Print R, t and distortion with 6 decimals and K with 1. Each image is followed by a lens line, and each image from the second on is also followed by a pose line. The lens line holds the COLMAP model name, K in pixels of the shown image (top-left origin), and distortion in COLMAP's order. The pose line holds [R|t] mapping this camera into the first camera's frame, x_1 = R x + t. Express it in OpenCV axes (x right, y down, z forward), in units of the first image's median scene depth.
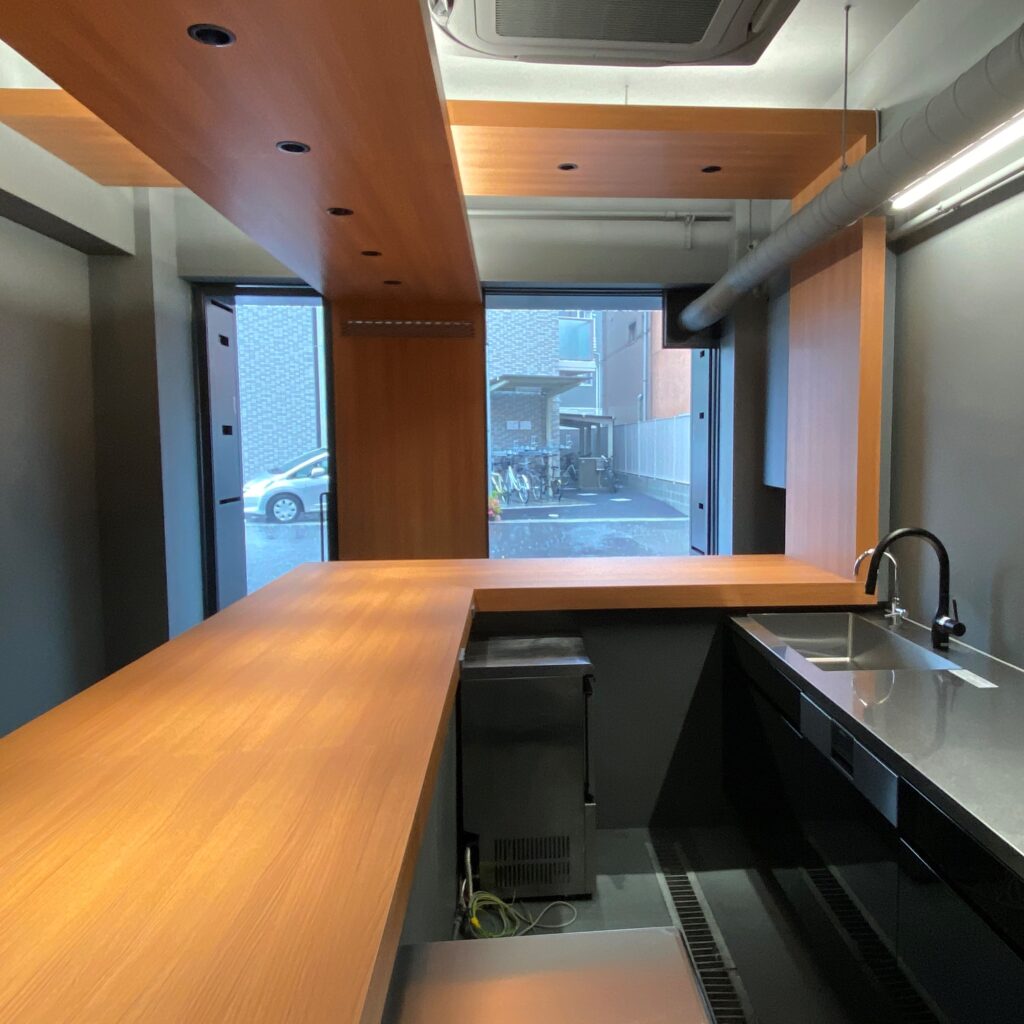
lens RADIAL K [[838.7, 0, 513.4], [0, 838.7, 519.9], [0, 0, 1]] dist [0.049413, -0.031509]
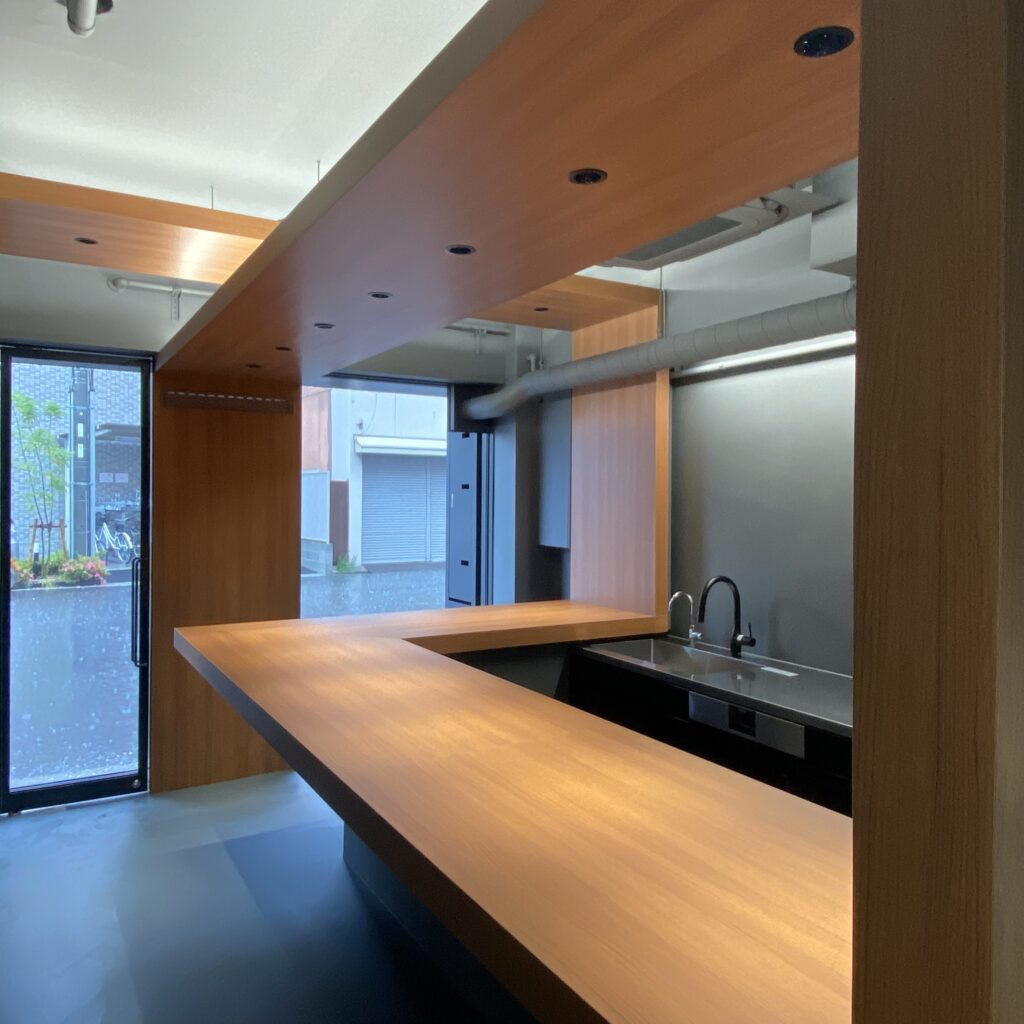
lens RADIAL K [[838.7, 0, 509.3], [0, 838.7, 506.2], [0, 0, 1]] dist [0.049413, -0.031509]
pose [[0.897113, 0.005889, 0.441763, -0.277223], [0.030499, 0.996700, -0.075223, -0.006934], [-0.440748, 0.080957, 0.893973, -0.091412]]
